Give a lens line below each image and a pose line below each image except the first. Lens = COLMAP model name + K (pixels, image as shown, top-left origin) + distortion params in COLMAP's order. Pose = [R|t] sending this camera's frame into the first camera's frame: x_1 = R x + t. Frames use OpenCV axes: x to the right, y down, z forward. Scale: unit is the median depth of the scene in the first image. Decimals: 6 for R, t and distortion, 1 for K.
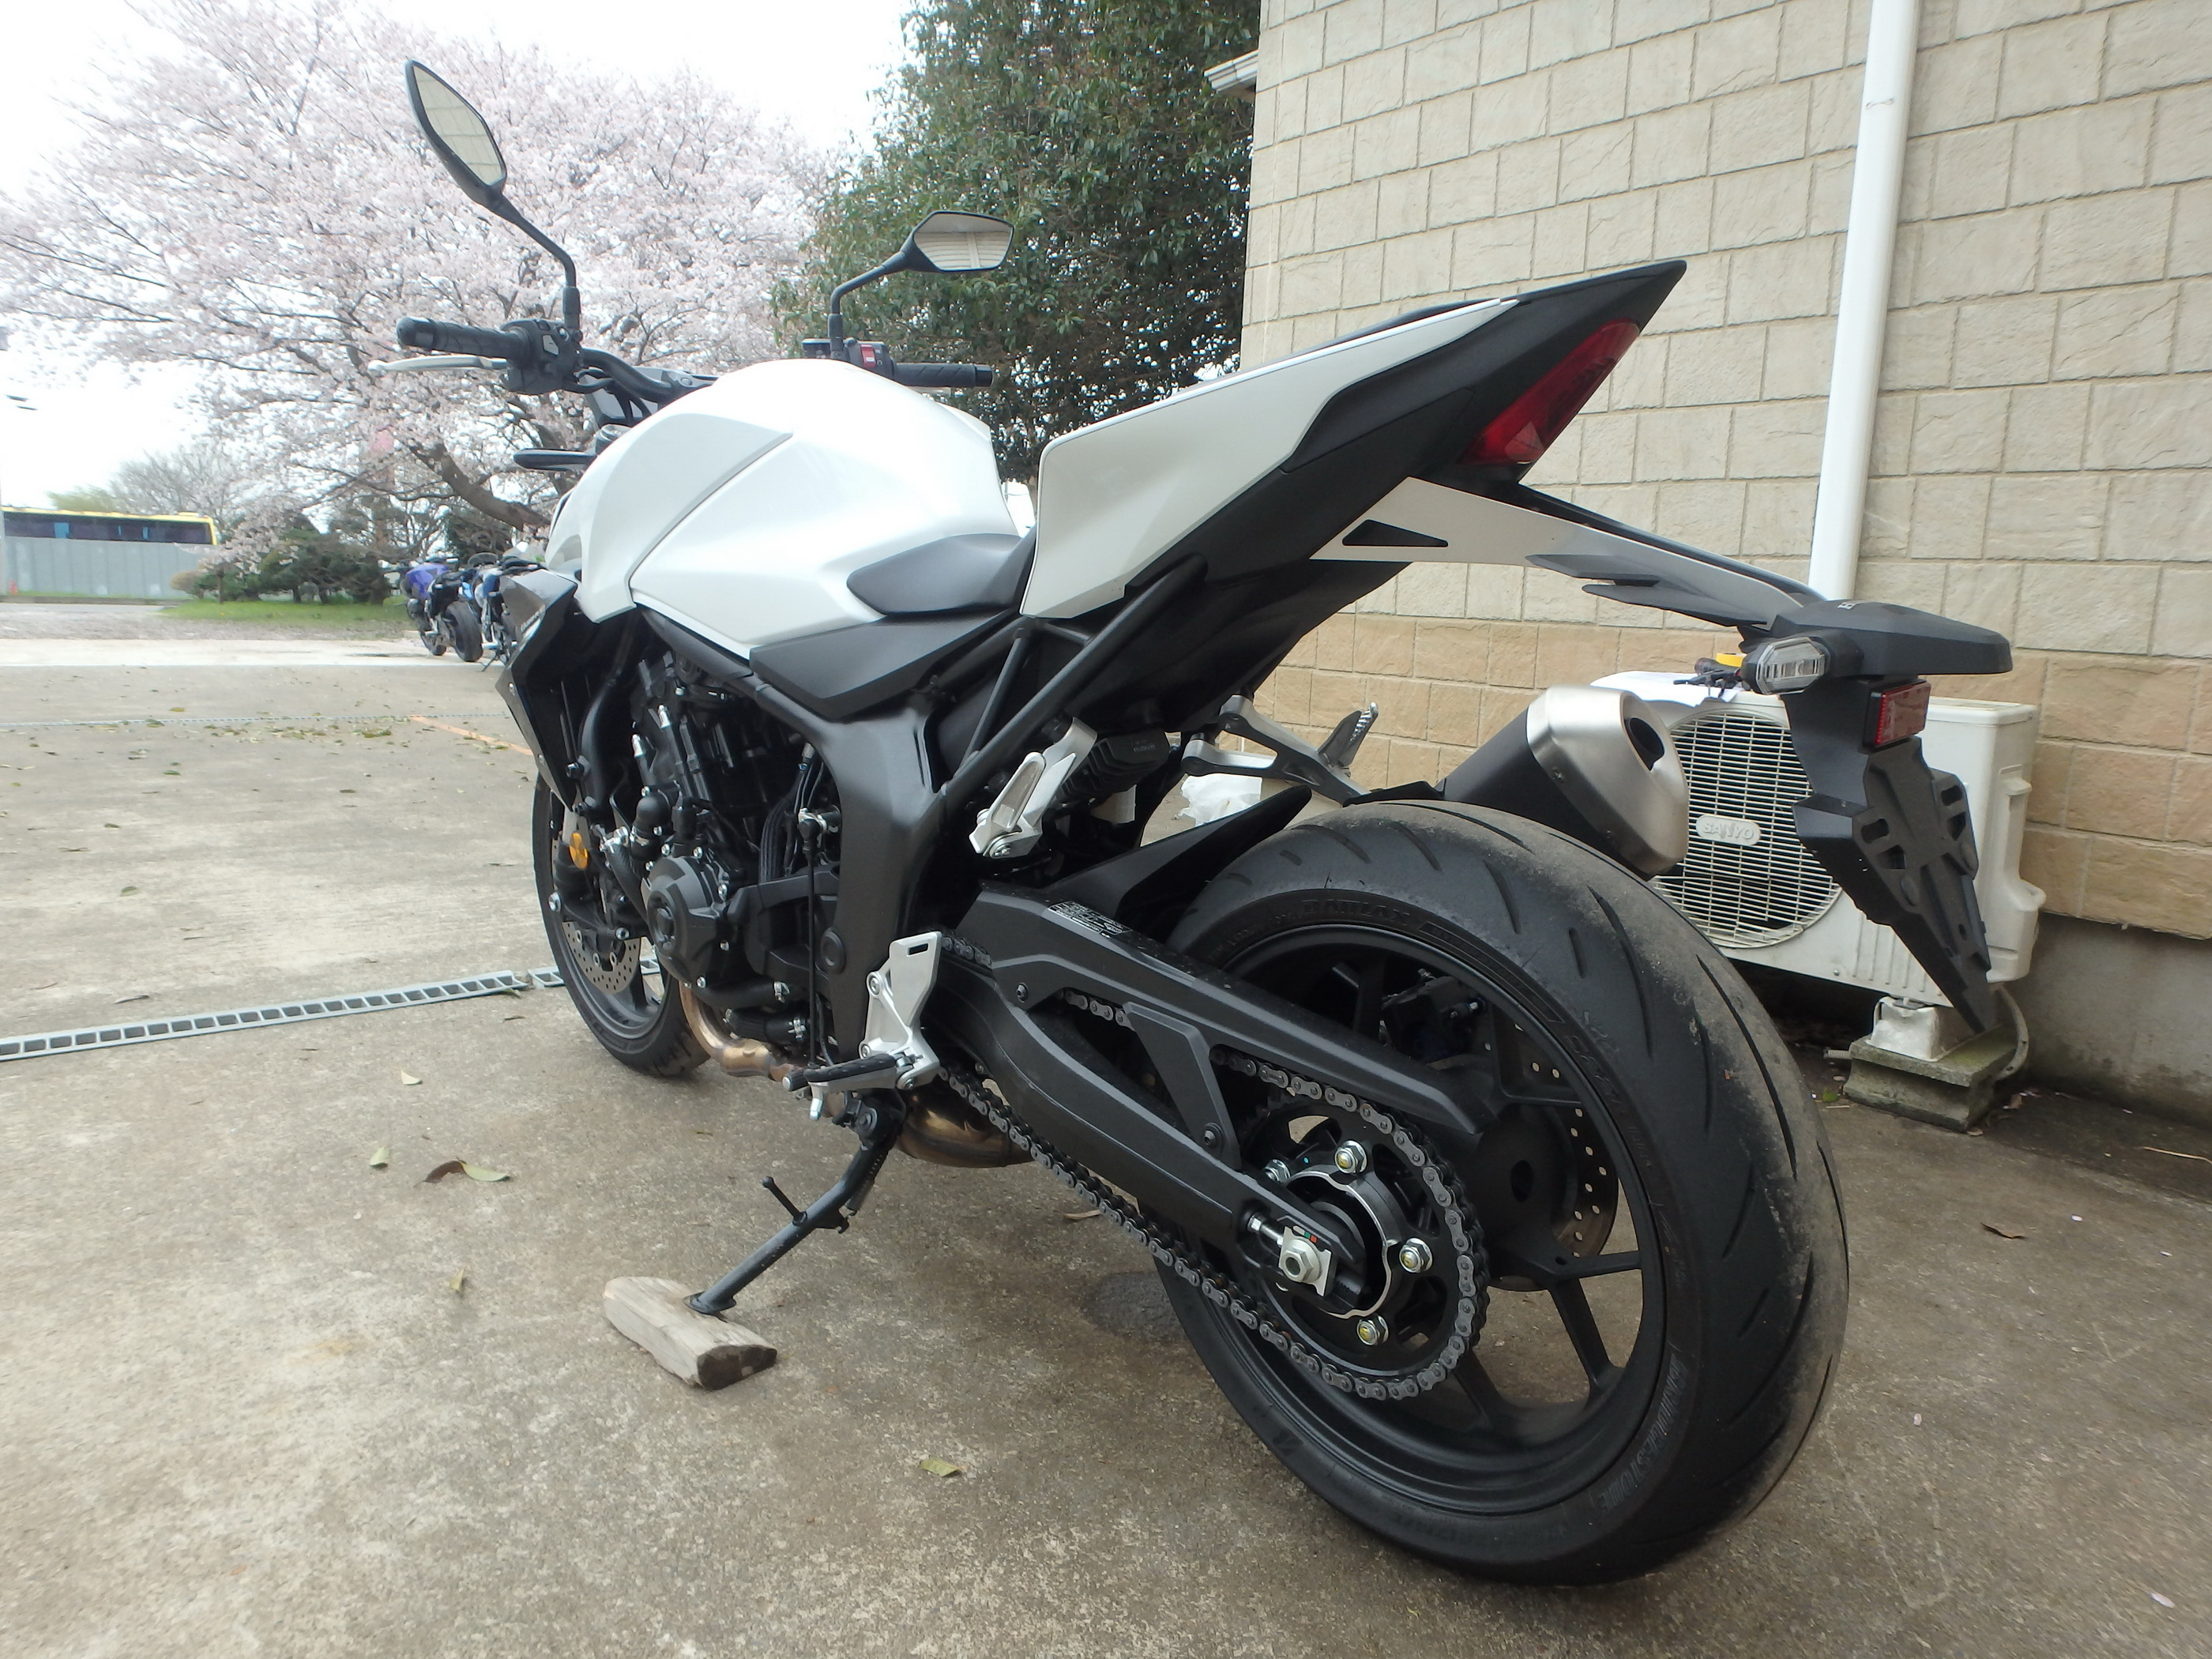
lens RADIAL K [[1376.5, 0, 1153.4], [0, 1376.5, 827.6], [0, 0, 1]] dist [-0.034306, 0.006900]
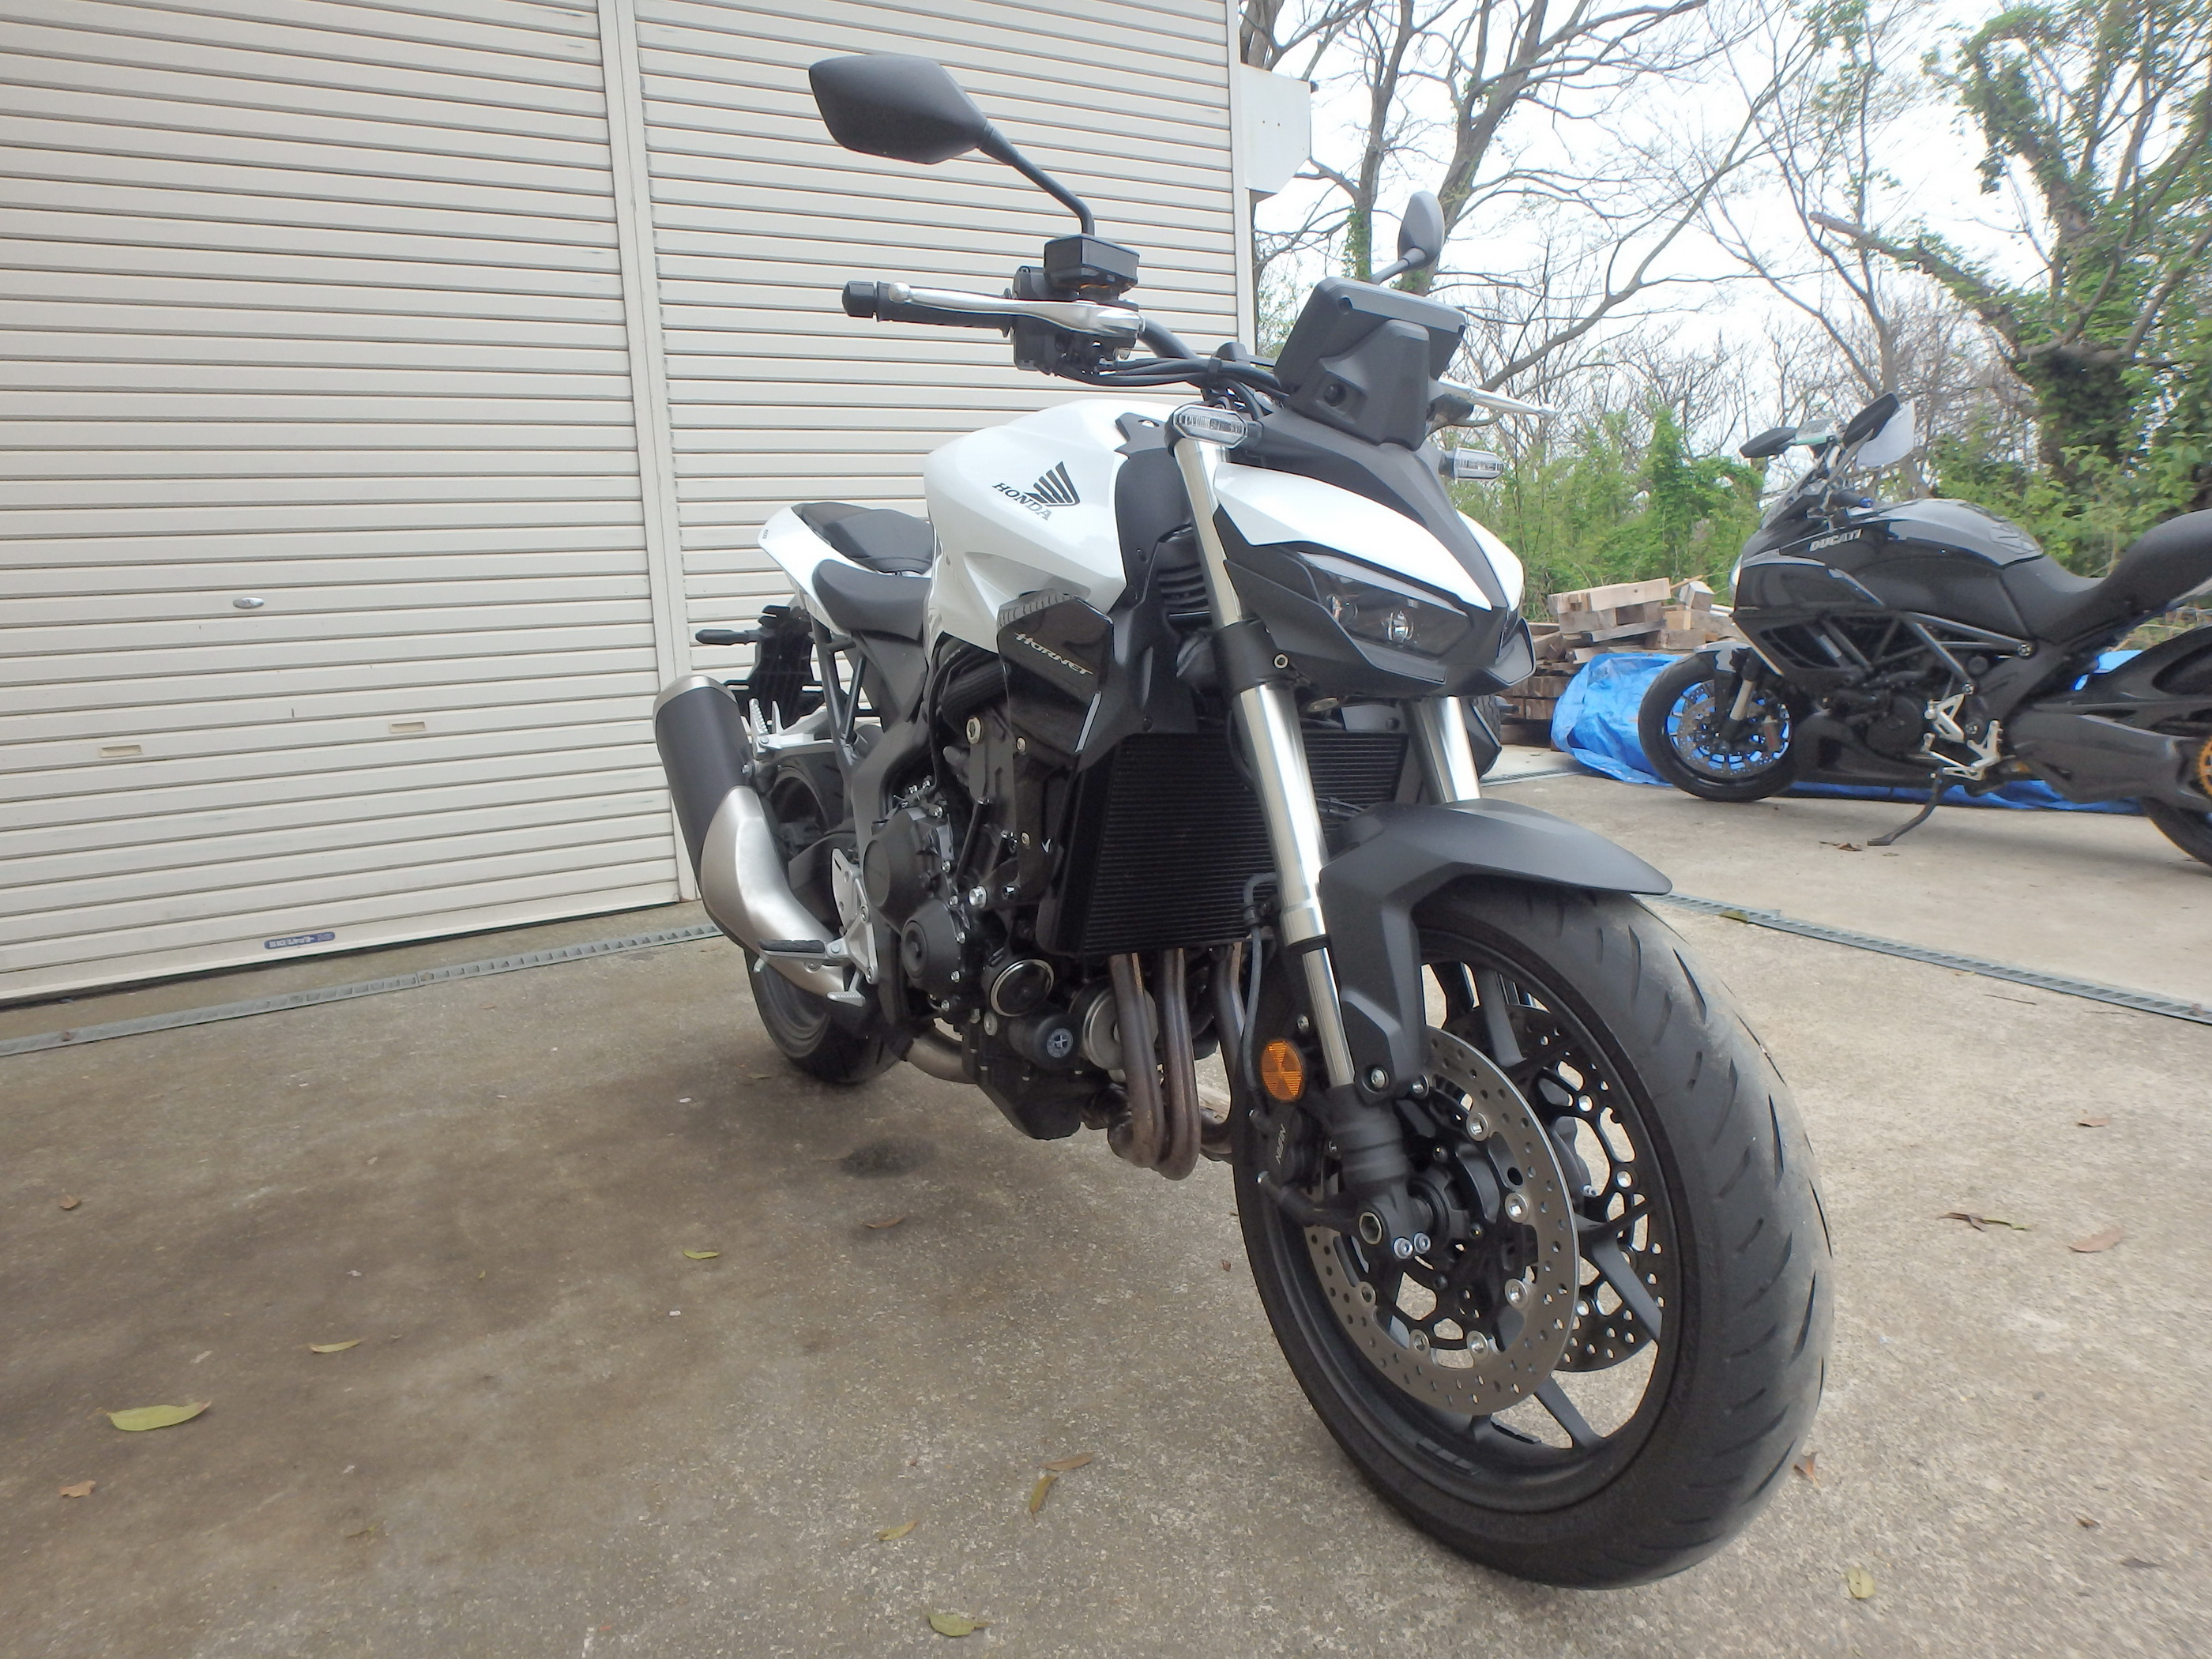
lens RADIAL K [[1376.5, 0, 1092.5], [0, 1376.5, 808.8], [0, 0, 1]] dist [-0.034306, 0.006900]
pose [[-0.973179, -0.043187, 0.225958, -0.369341], [0.031775, 0.947571, 0.317960, -0.297281], [-0.227843, 0.316612, -0.920785, 1.580261]]
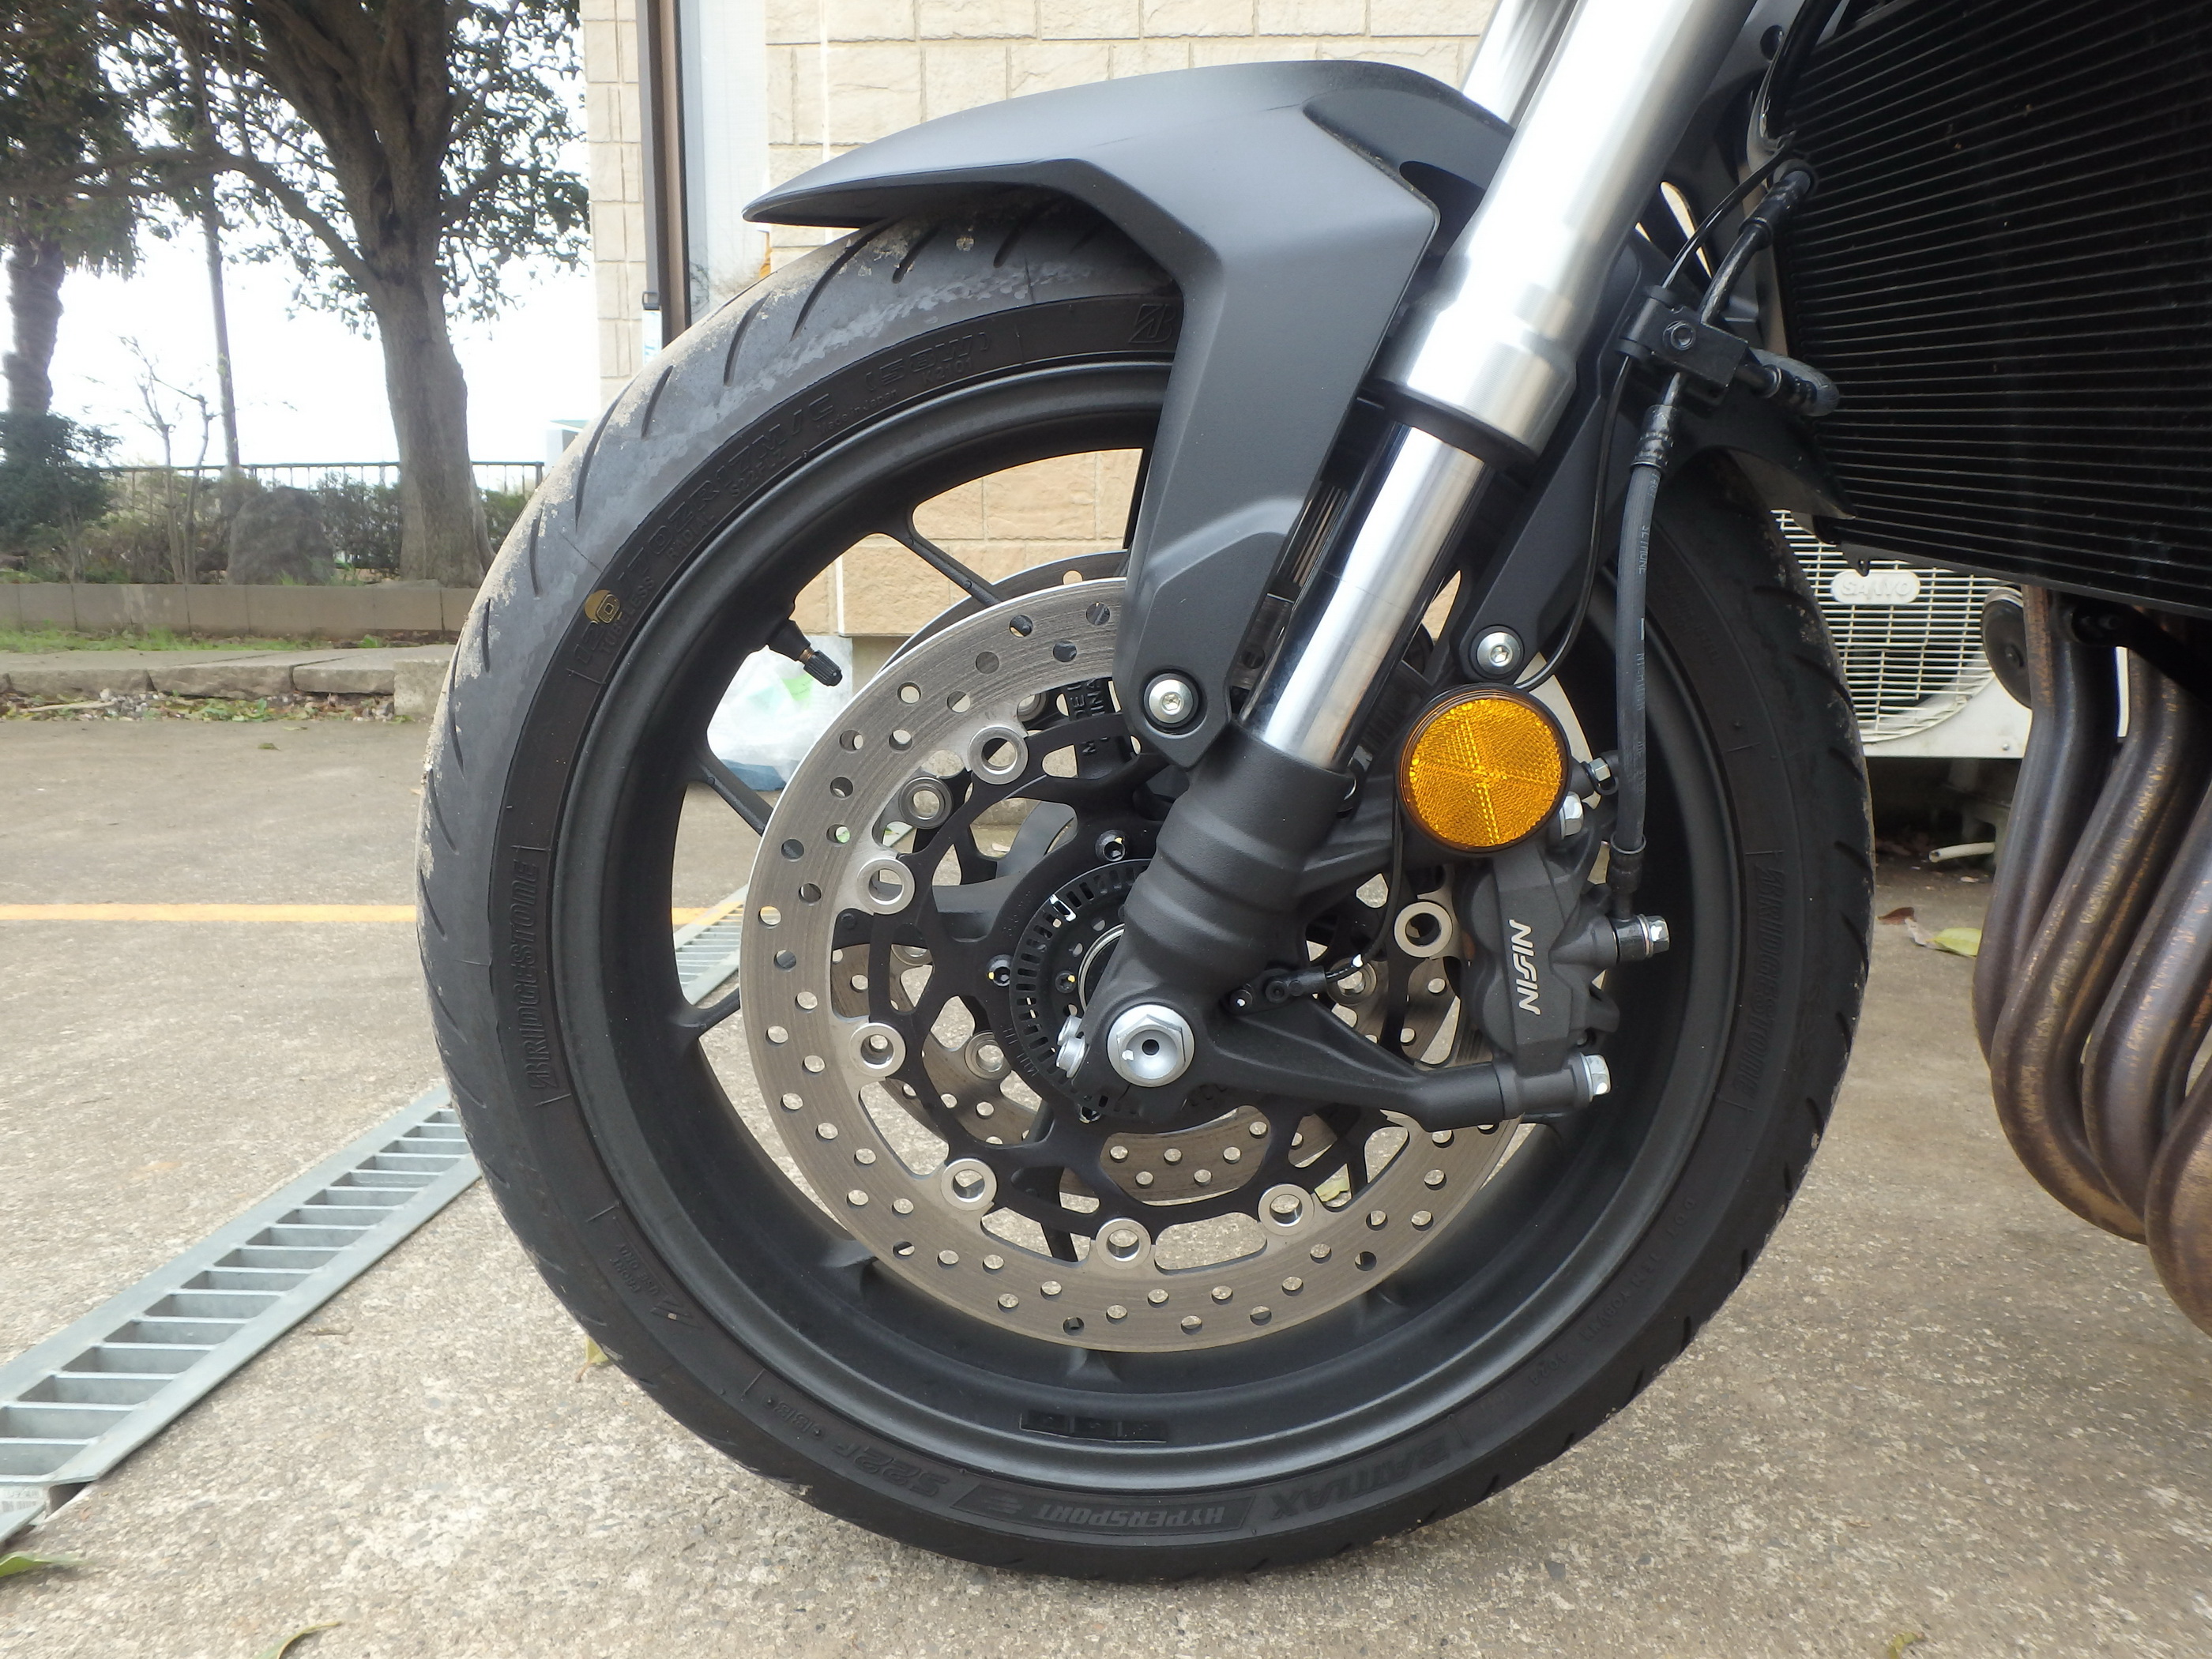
lens RADIAL K [[1606.7, 0, 1086.0], [0, 1606.7, 816.4], [0, 0, 1]] dist [-0.014830, 0.022757]
pose [[0.714300, -0.160406, 0.681209, -0.636180], [0.141319, 0.986387, 0.084083, -0.008398], [-0.685423, 0.036207, 0.727245, 0.828509]]
